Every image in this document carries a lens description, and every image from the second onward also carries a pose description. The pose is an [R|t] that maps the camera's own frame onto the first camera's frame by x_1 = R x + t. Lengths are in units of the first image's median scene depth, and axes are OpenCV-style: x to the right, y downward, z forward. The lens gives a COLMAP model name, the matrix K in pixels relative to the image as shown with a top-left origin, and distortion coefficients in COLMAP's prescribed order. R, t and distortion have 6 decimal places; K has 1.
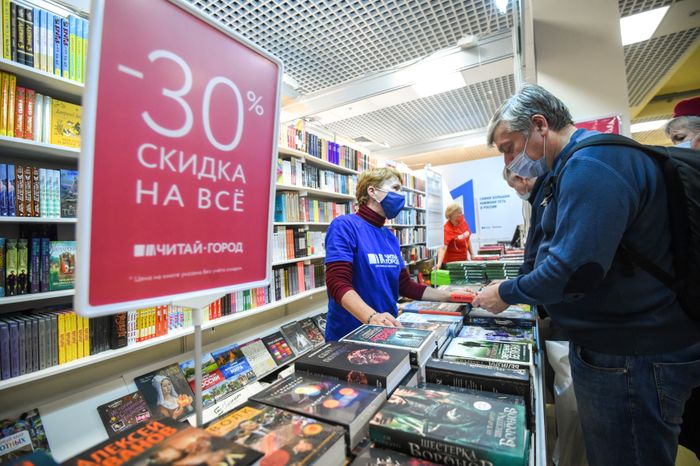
lens RADIAL K [[321.3, 0, 352.0], [0, 321.3, 232.8], [0, 0, 1]] dist [-0.010038, -0.014469]
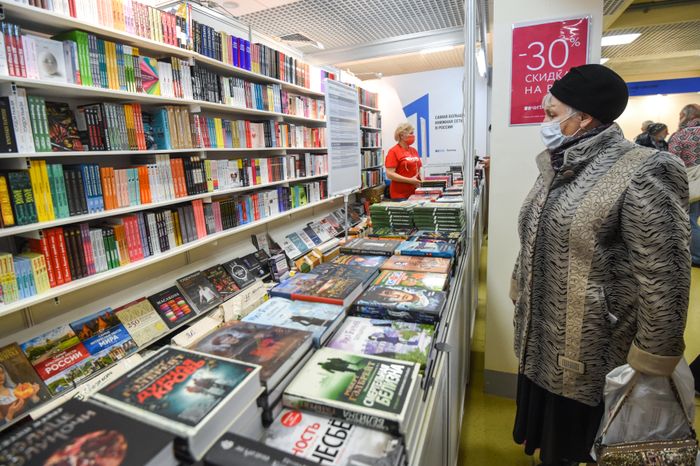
lens RADIAL K [[344.1, 0, 358.0], [0, 344.1, 217.3], [0, 0, 1]] dist [-0.002828, -0.024501]
pose [[0.990356, -0.018222, 0.137345, 0.171685], [-0.008480, 0.981482, 0.191366, -0.048140], [-0.138288, -0.190685, 0.971862, 0.187543]]
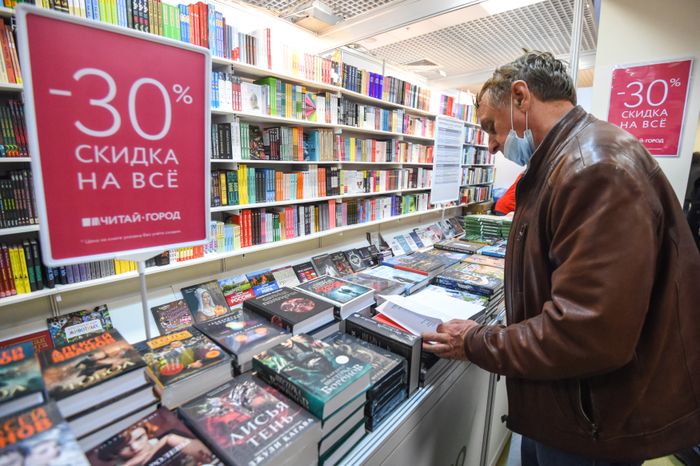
lens RADIAL K [[328.3, 0, 355.9], [0, 328.3, 233.1], [0, 0, 1]] dist [-0.002665, -0.025314]
pose [[0.978121, 0.095193, -0.184982, 0.186062], [-0.052900, 0.973752, 0.221379, -0.066700], [0.201200, -0.206750, 0.957483, -0.036380]]
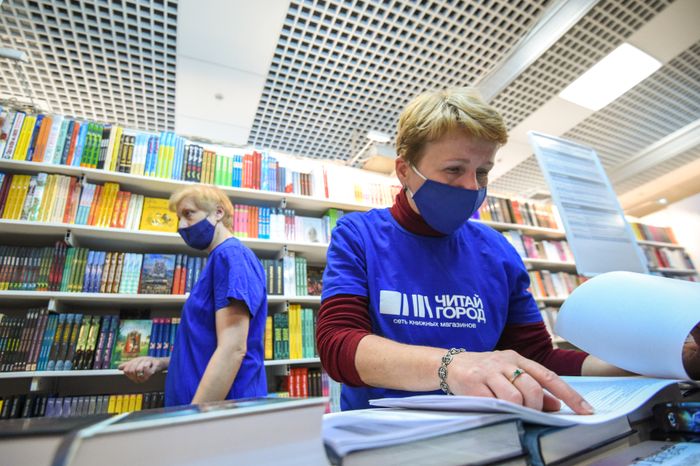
lens RADIAL K [[339.7, 0, 331.3], [0, 339.7, 221.2], [0, 0, 1]] dist [-0.006598, -0.023076]
pose [[0.791815, -0.265797, -0.549892, 0.215227], [0.048714, 0.924955, -0.376943, 0.133067], [0.608815, 0.271682, 0.745341, 0.364731]]
